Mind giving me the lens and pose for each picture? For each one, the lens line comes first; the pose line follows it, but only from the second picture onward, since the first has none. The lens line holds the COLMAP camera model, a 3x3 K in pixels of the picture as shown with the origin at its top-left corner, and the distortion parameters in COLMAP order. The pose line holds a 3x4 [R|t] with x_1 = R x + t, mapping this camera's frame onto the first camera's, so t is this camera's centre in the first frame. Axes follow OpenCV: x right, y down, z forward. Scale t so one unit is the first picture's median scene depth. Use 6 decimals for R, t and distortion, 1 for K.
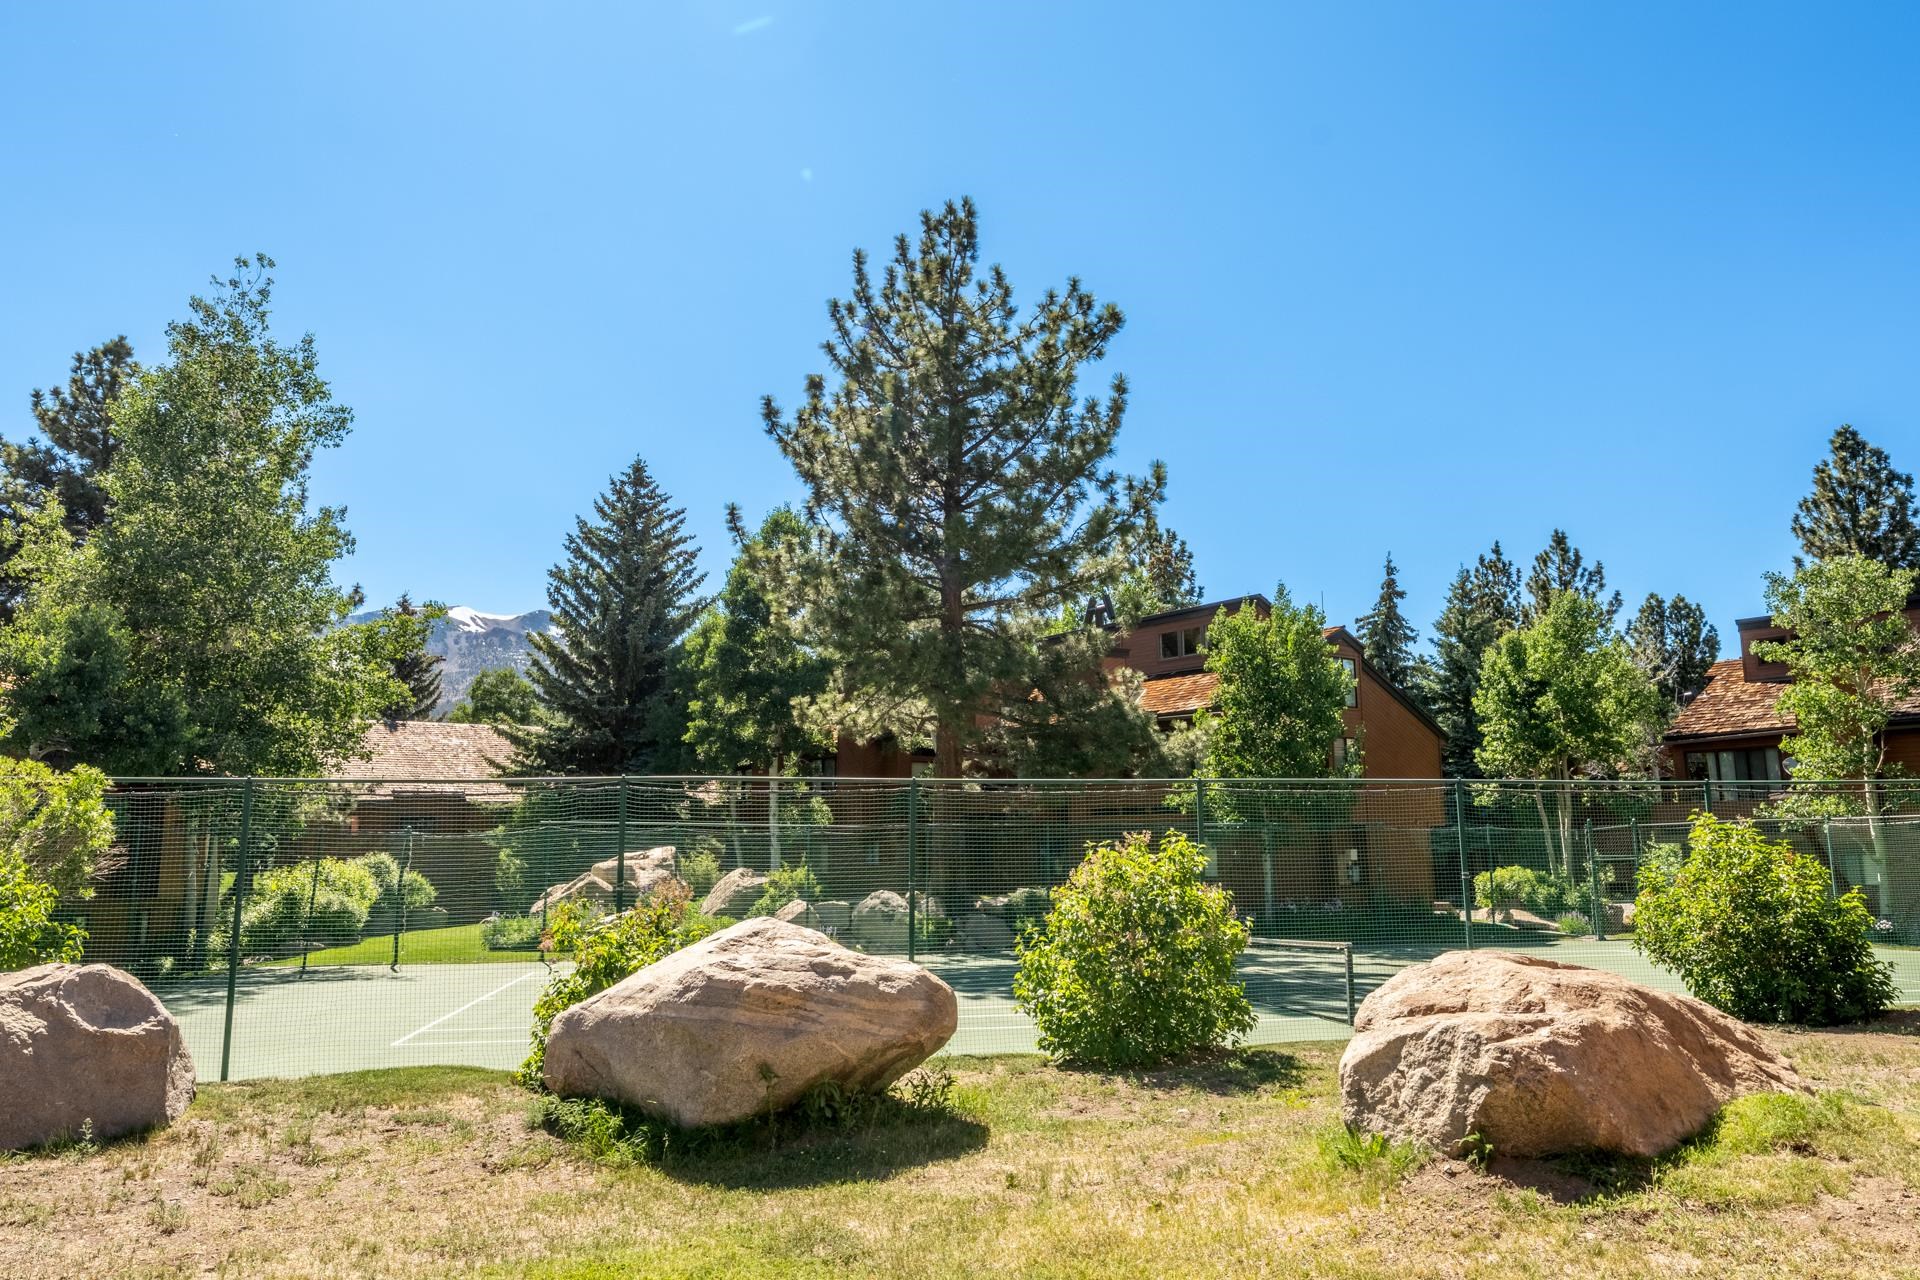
lens RADIAL K [[1343.8, 0, 963.4], [0, 1343.8, 630.2], [0, 0, 1]] dist [-0.001012, 0.002523]
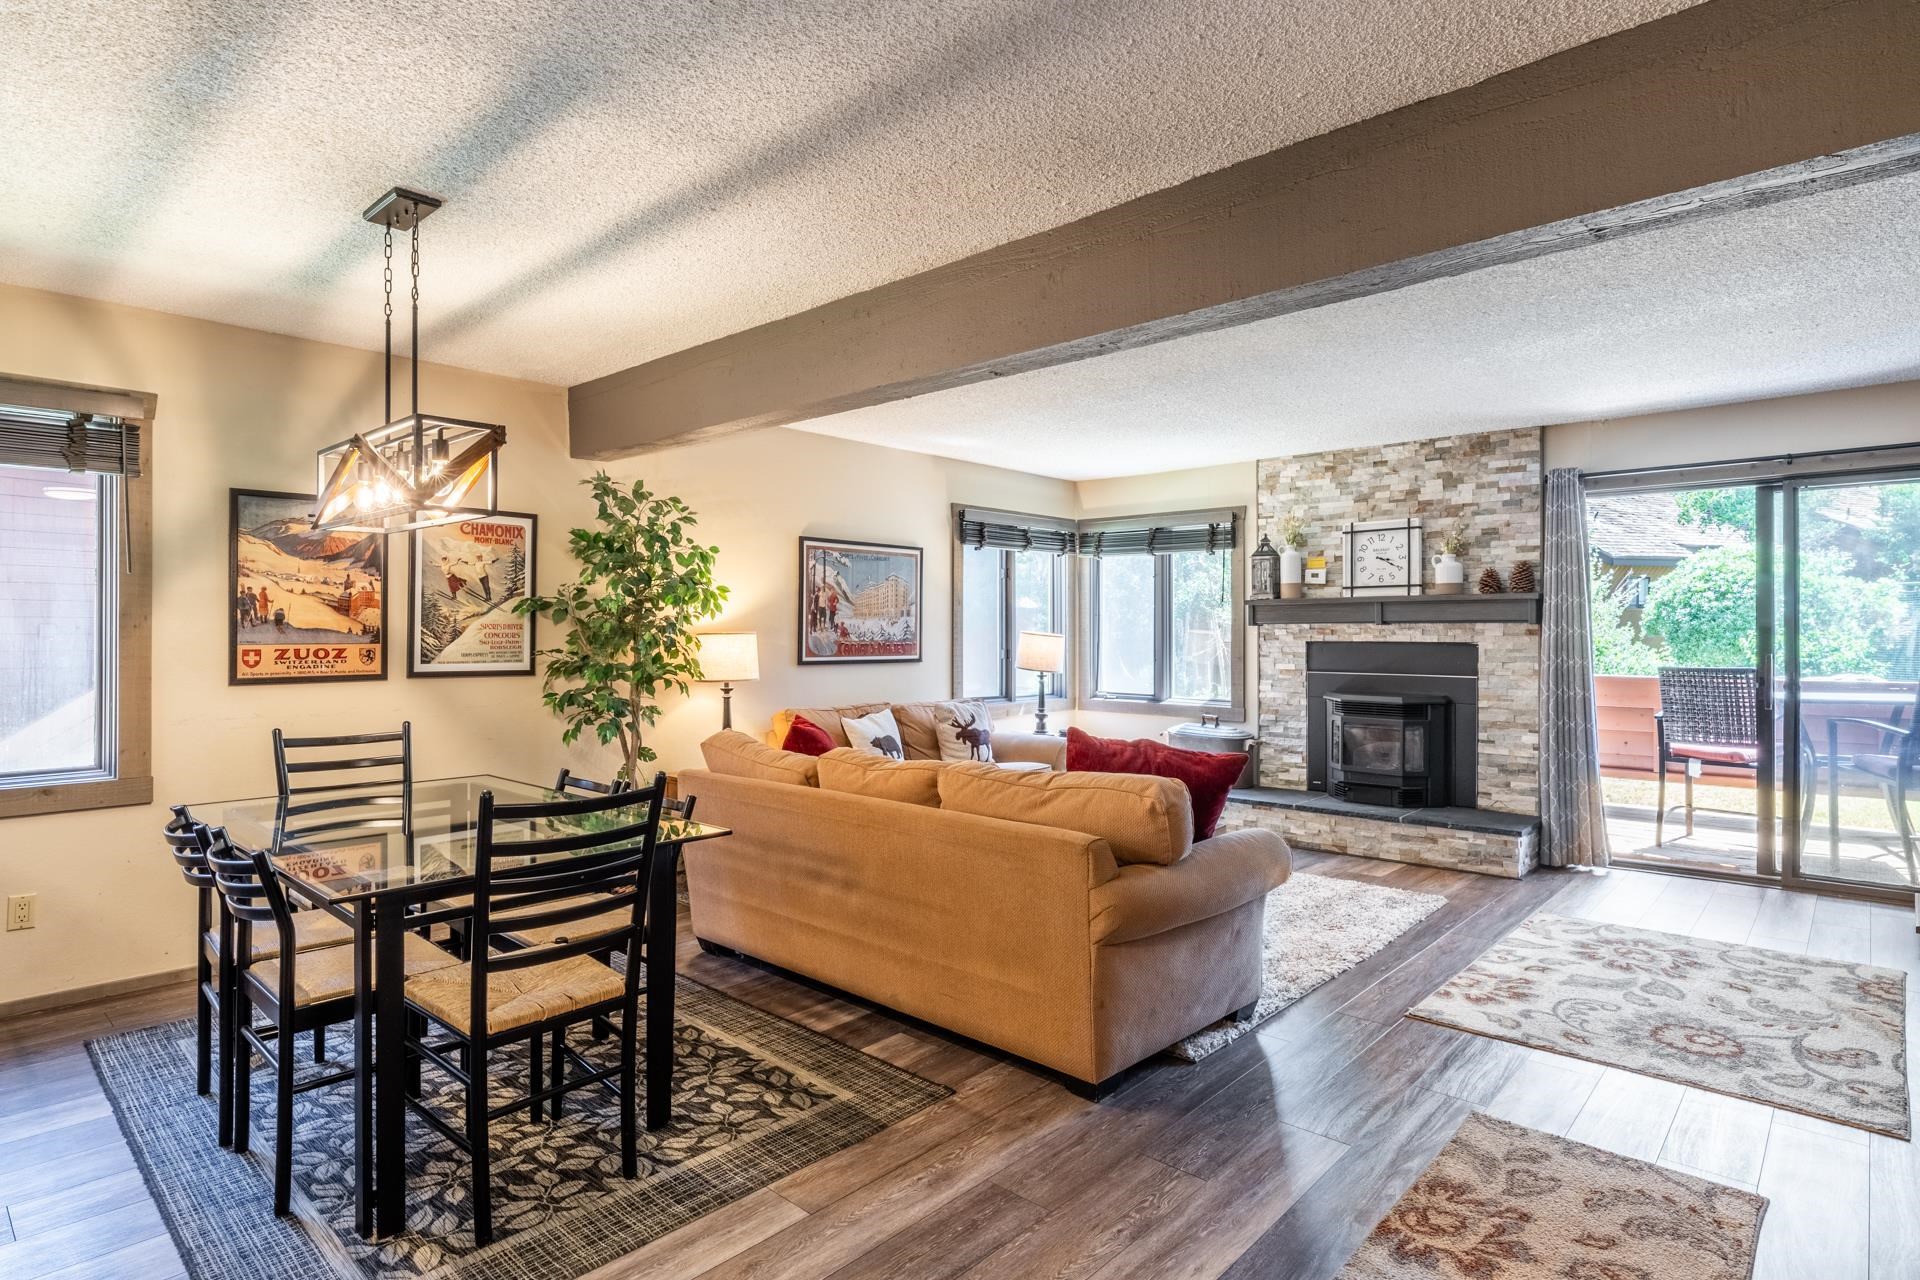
lens RADIAL K [[1006.2, 0, 965.8], [0, 1006.2, 632.4], [0, 0, 1]] dist [-0.003227, -0.001141]
pose [[0.153584, 0.008855, -0.988096, 0.191694], [0.159288, 0.986660, 0.033601, -0.027375], [0.975213, -0.162552, 0.150124, -0.169524]]
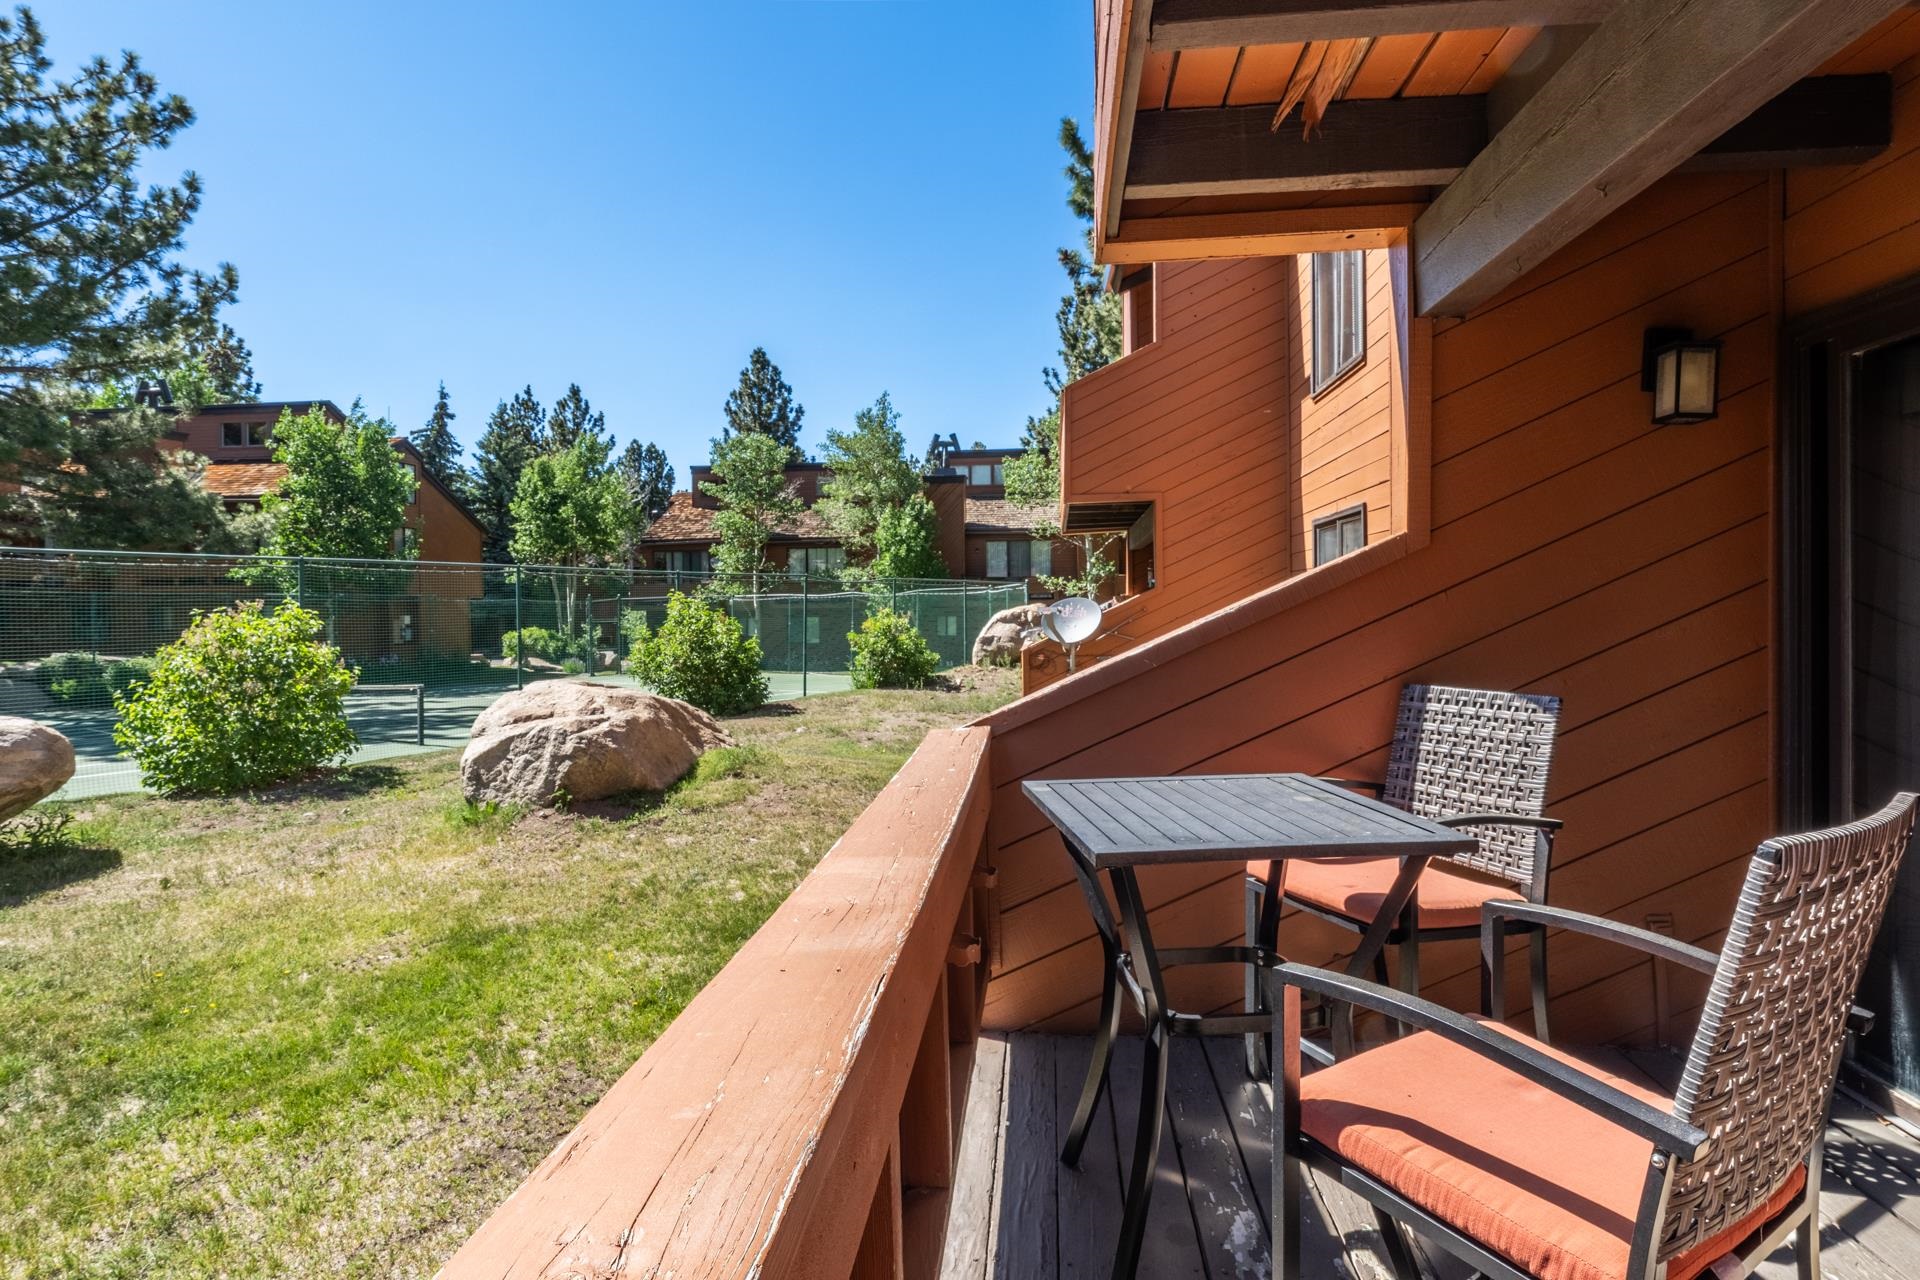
lens RADIAL K [[991.4, 0, 967.1], [0, 991.4, 609.5], [0, 0, 1]] dist [0.000764, -0.000791]
pose [[0.691370, 0.002125, 0.722498, -0.023358], [-0.113982, 0.987794, 0.106166, -0.002536], [-0.713454, -0.155752, 0.683173, -0.018689]]
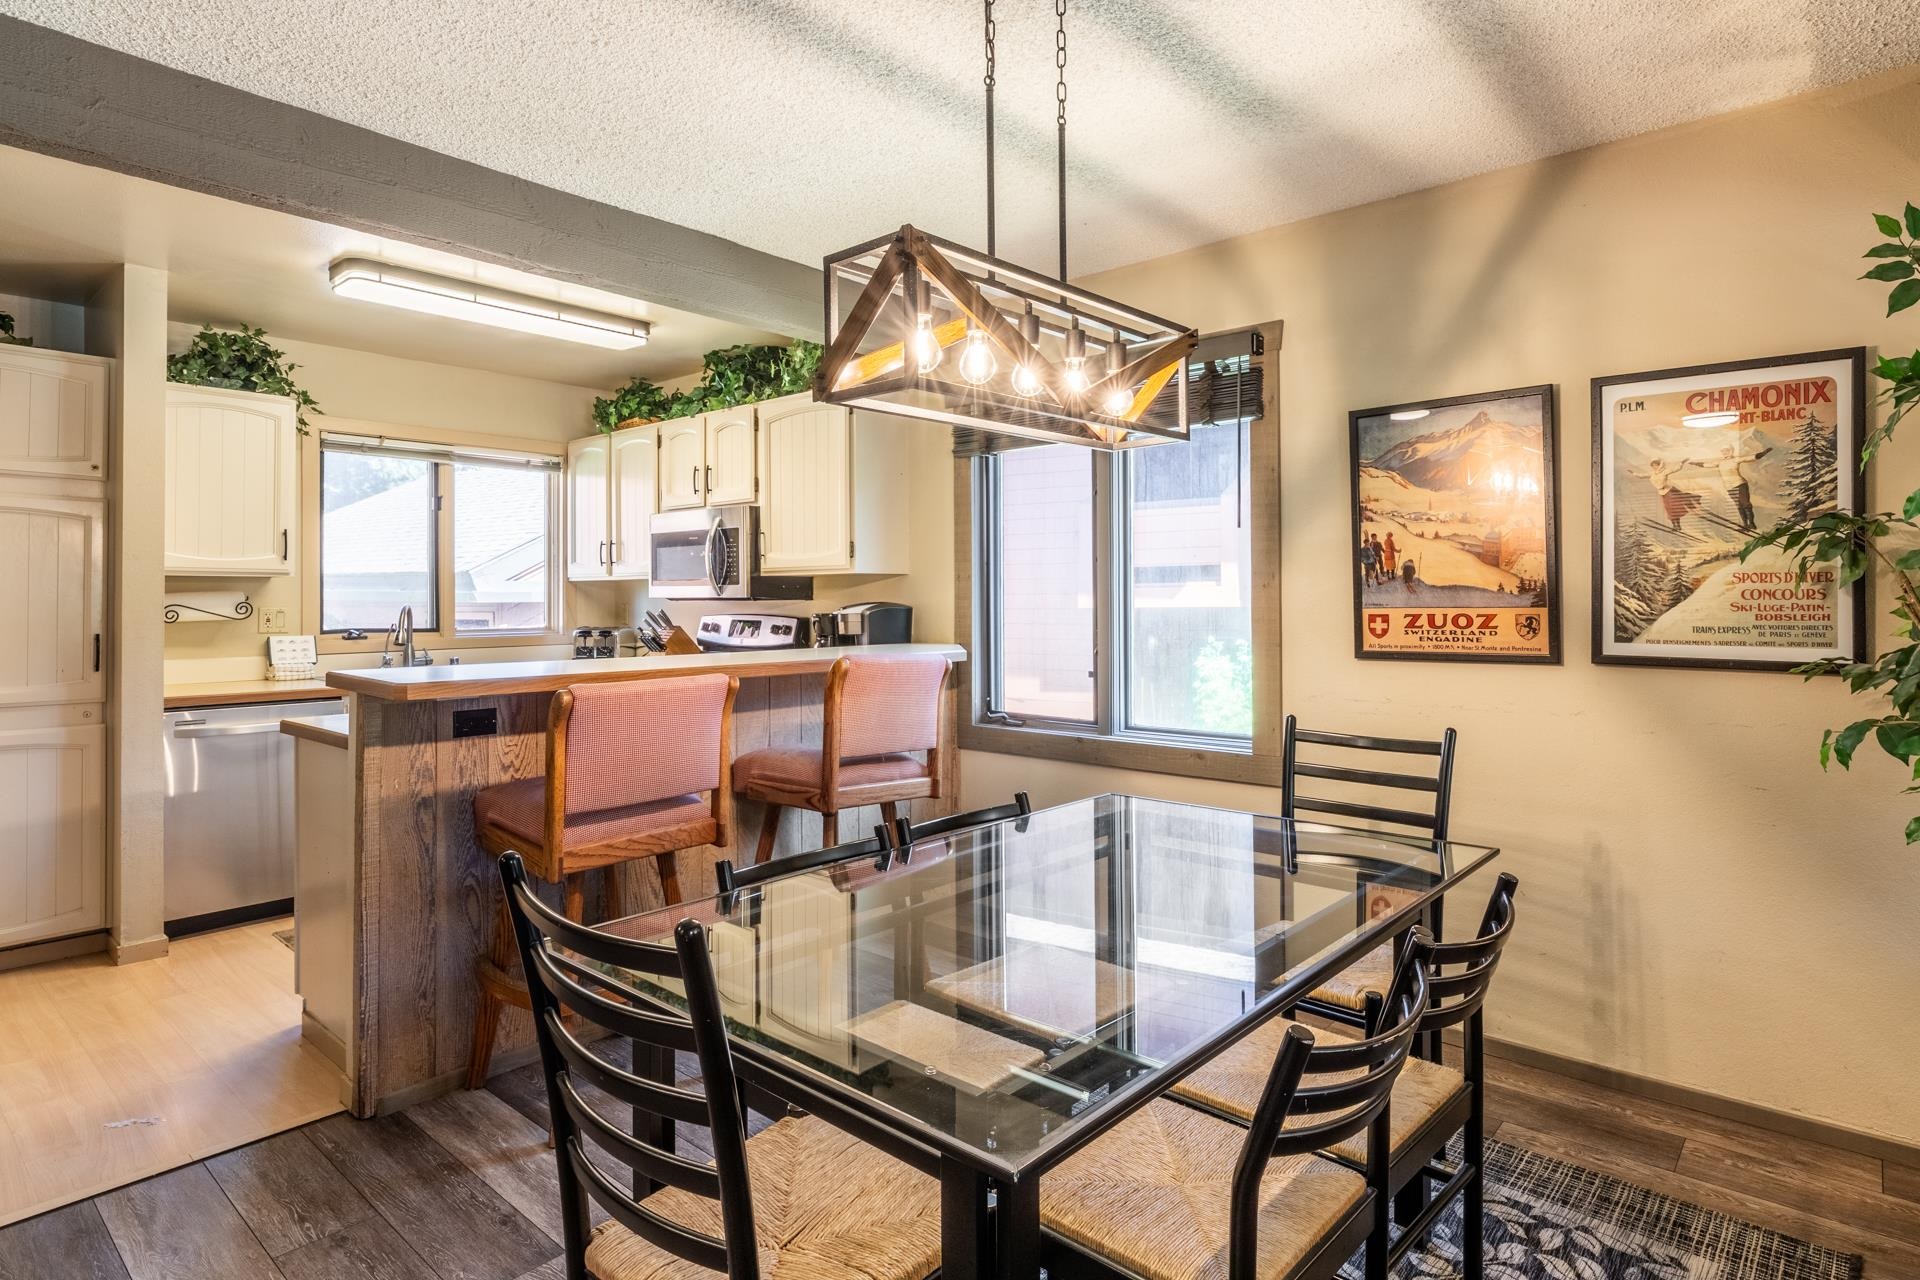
lens RADIAL K [[1030.1, 0, 965.8], [0, 1030.1, 588.6], [0, 0, 1]] dist [-0.002088, -0.001157]
pose [[-0.985700, 0.011733, -0.168099, 0.118973], [0.040445, 0.984885, -0.168421, -0.023046], [0.163582, -0.172811, -0.971276, -0.149839]]
